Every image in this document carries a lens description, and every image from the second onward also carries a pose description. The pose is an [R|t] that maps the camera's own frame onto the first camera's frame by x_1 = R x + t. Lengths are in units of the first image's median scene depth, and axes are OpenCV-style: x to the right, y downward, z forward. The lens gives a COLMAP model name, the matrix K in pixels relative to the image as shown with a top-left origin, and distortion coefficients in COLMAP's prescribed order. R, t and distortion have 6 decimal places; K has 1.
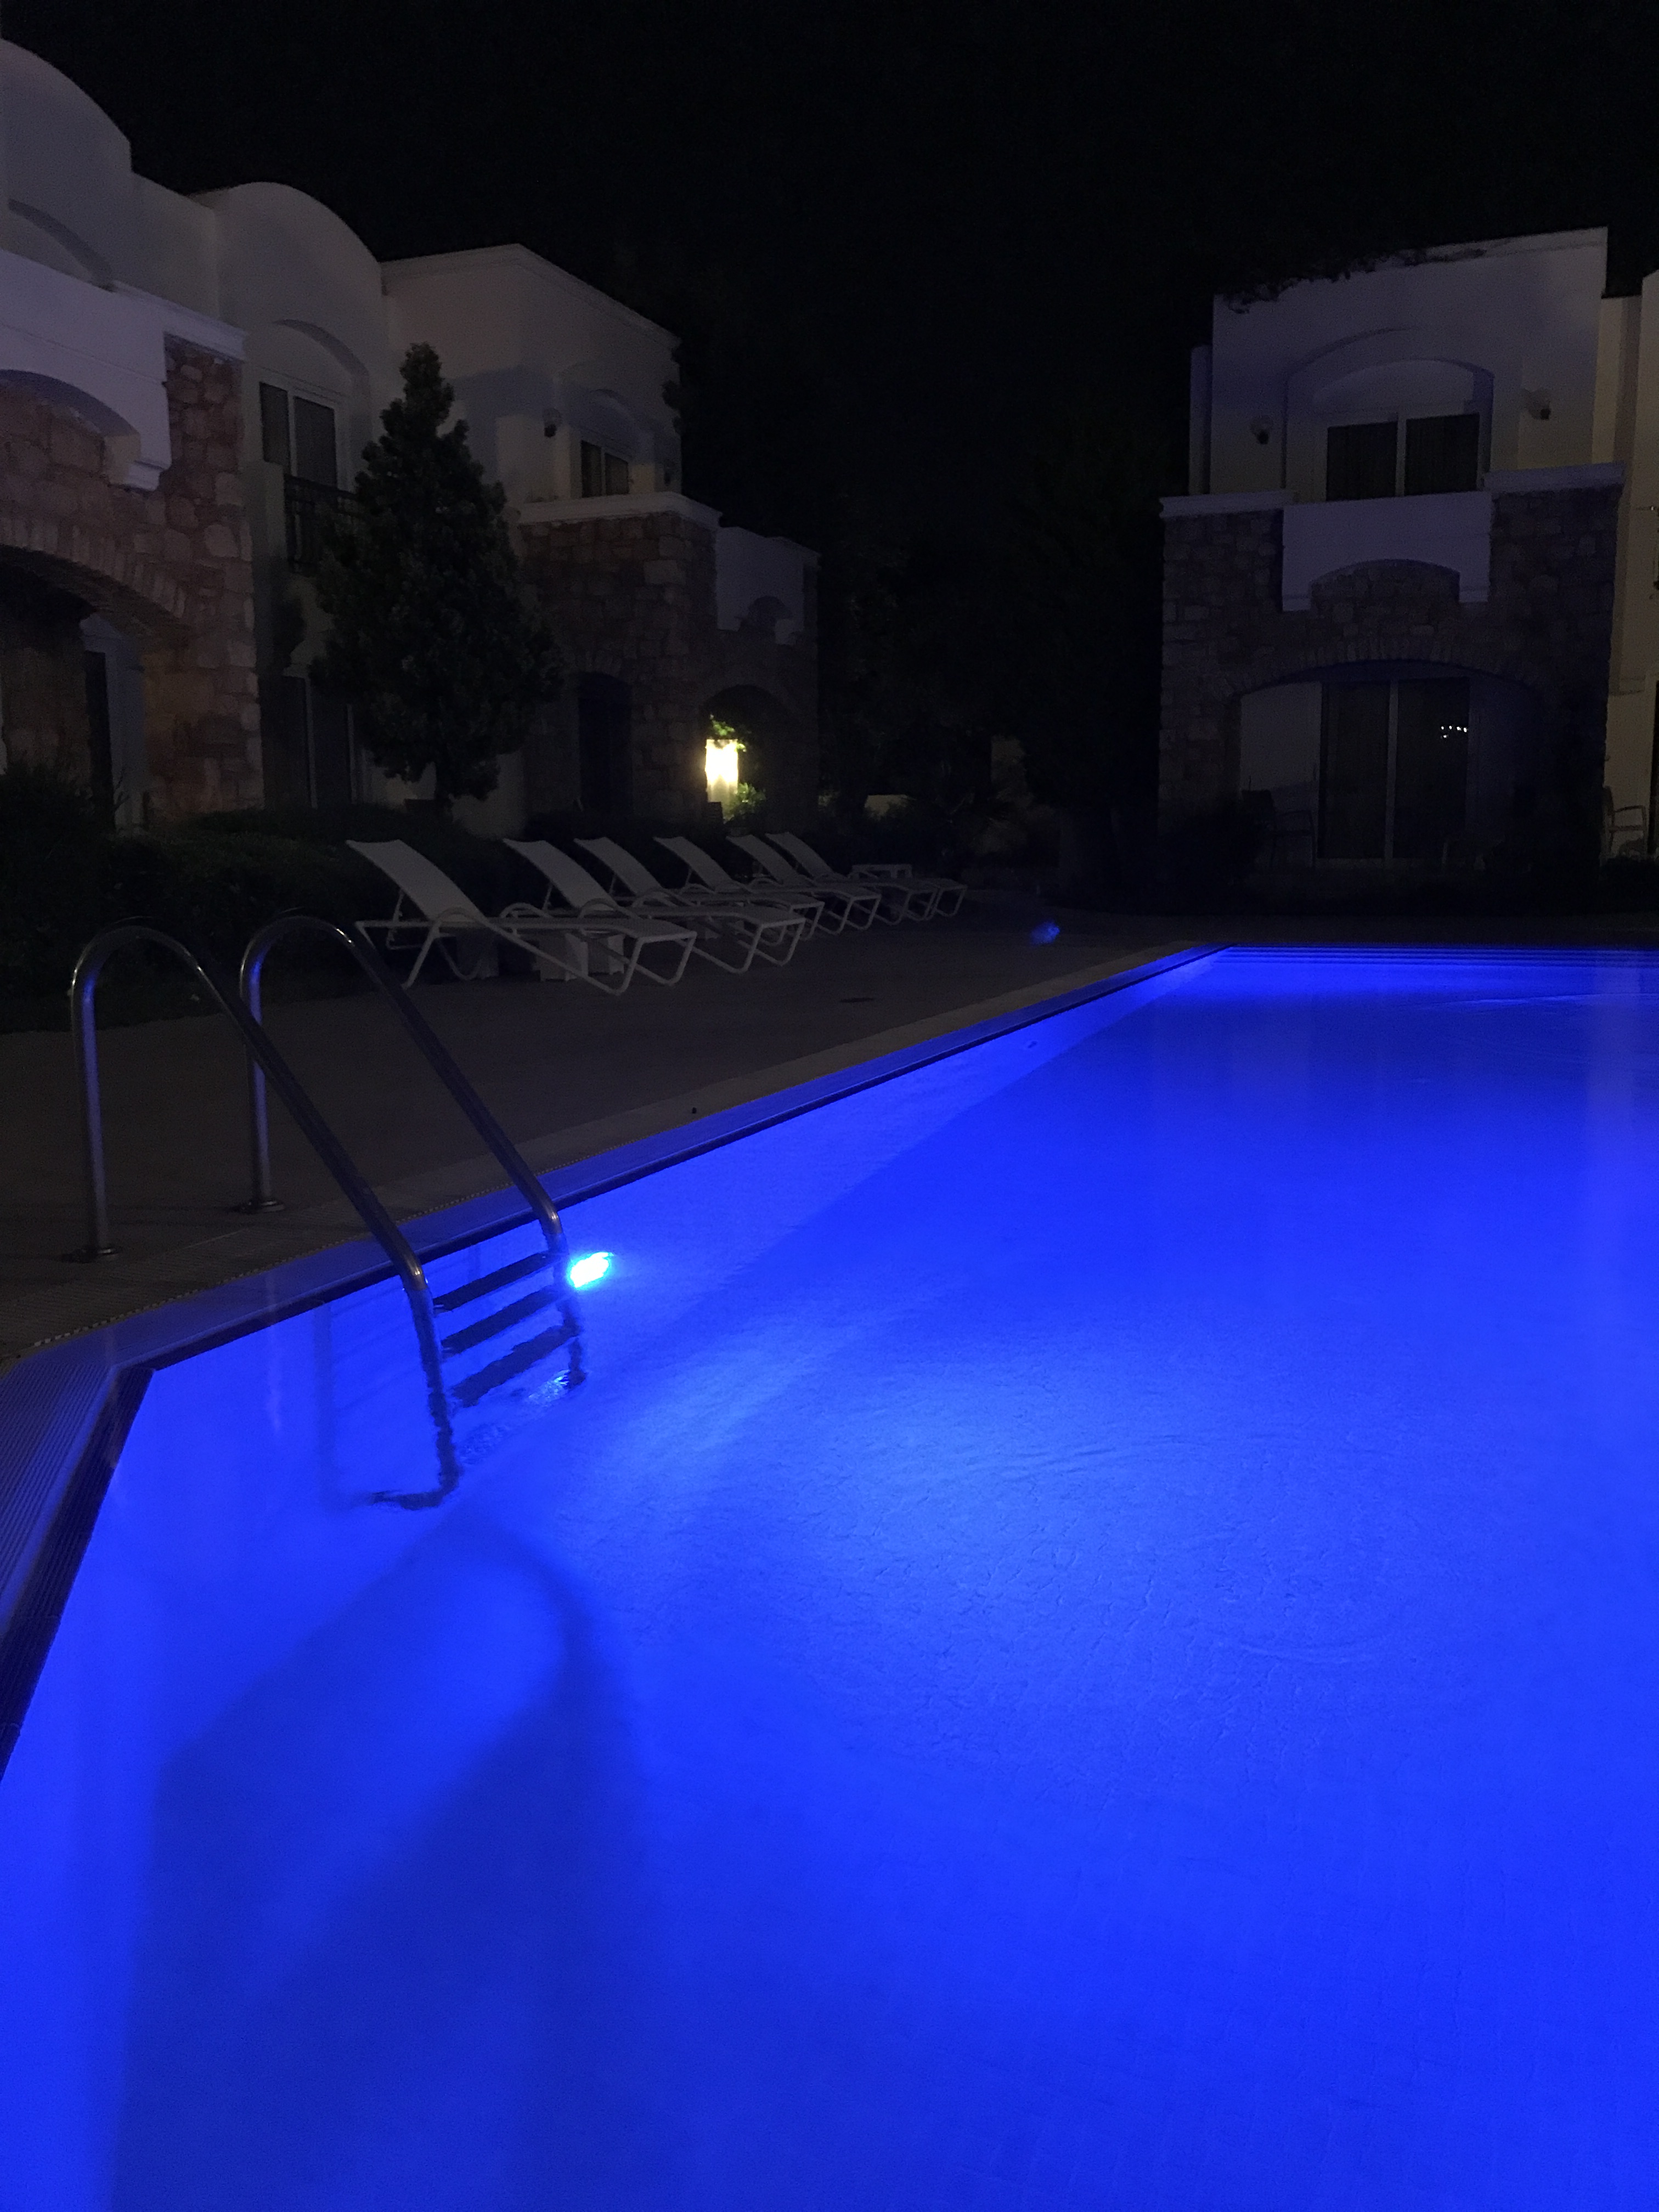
lens RADIAL K [[1728.1, 0, 829.5], [0, 1728.1, 1106.0], [0, 0, 1]] dist [0.002355, -0.004380]
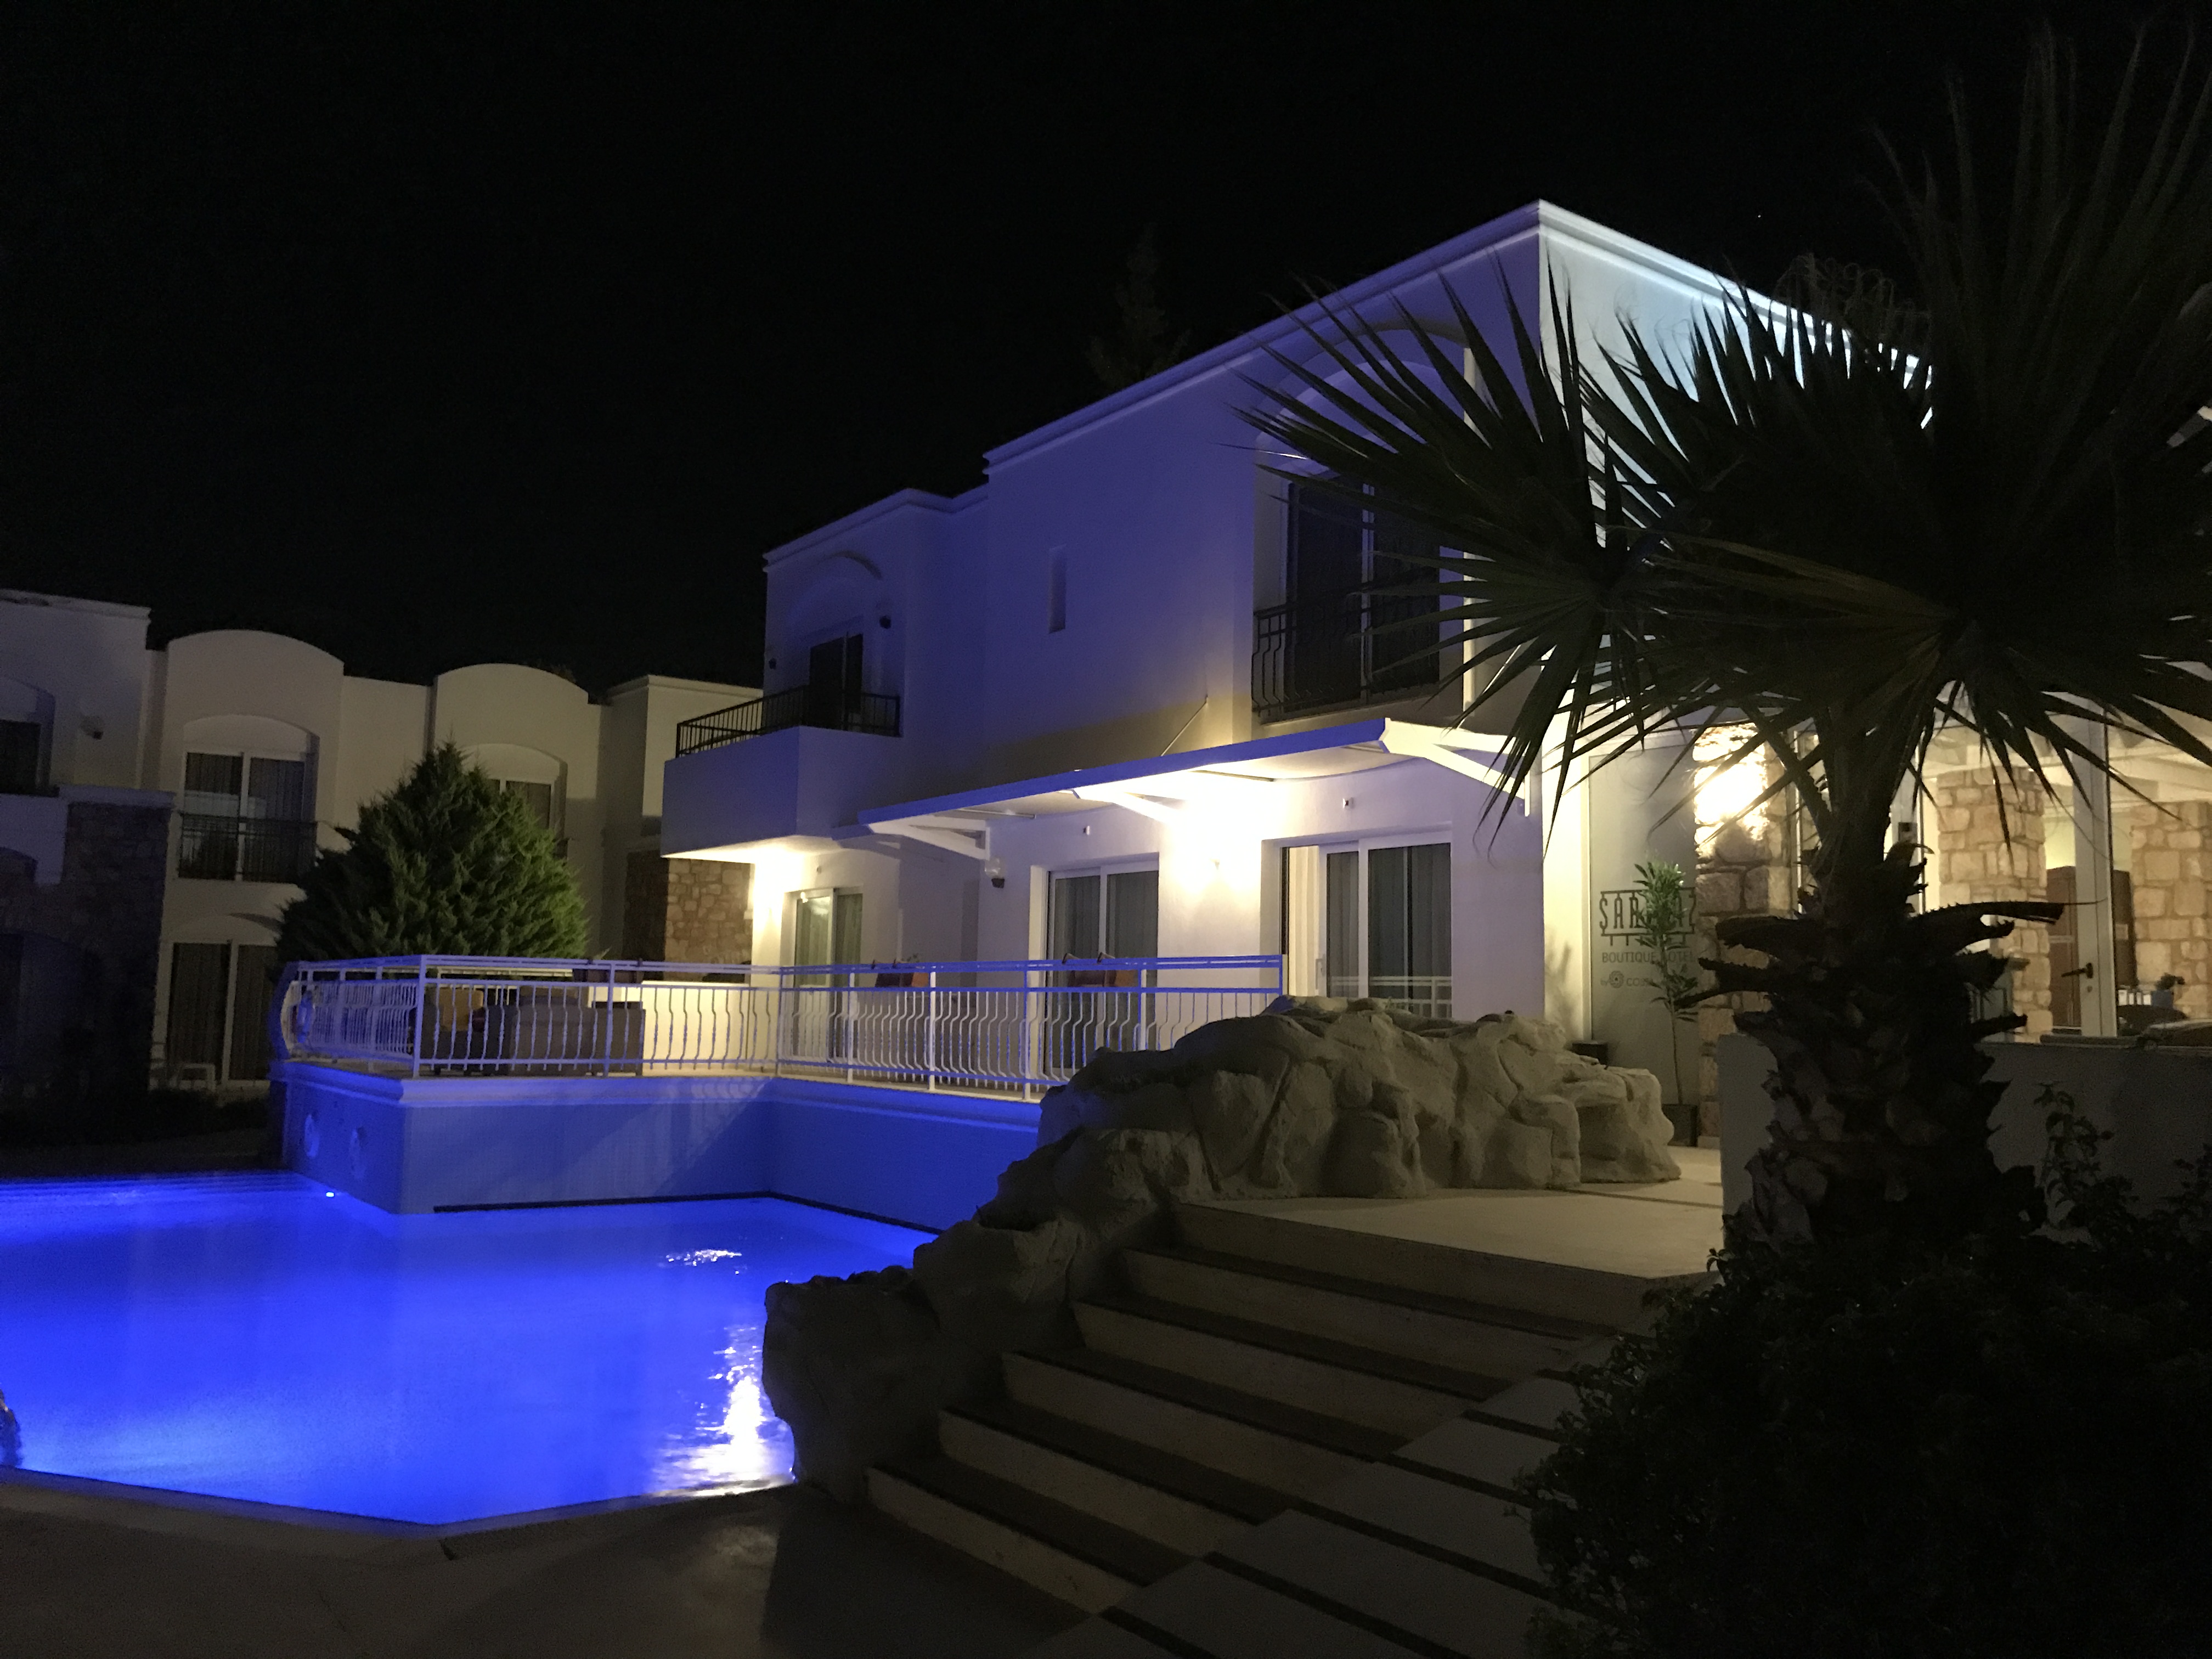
lens RADIAL K [[1811.3, 0, 1106.0], [0, 1811.3, 829.5], [0, 0, 1]] dist [0.009142, 0.004302]
pose [[0.548782, 0.108489, 0.828896, -0.281332], [0.108087, 0.974012, -0.199043, 0.006553], [-0.828948, 0.198824, 0.522794, -0.291534]]
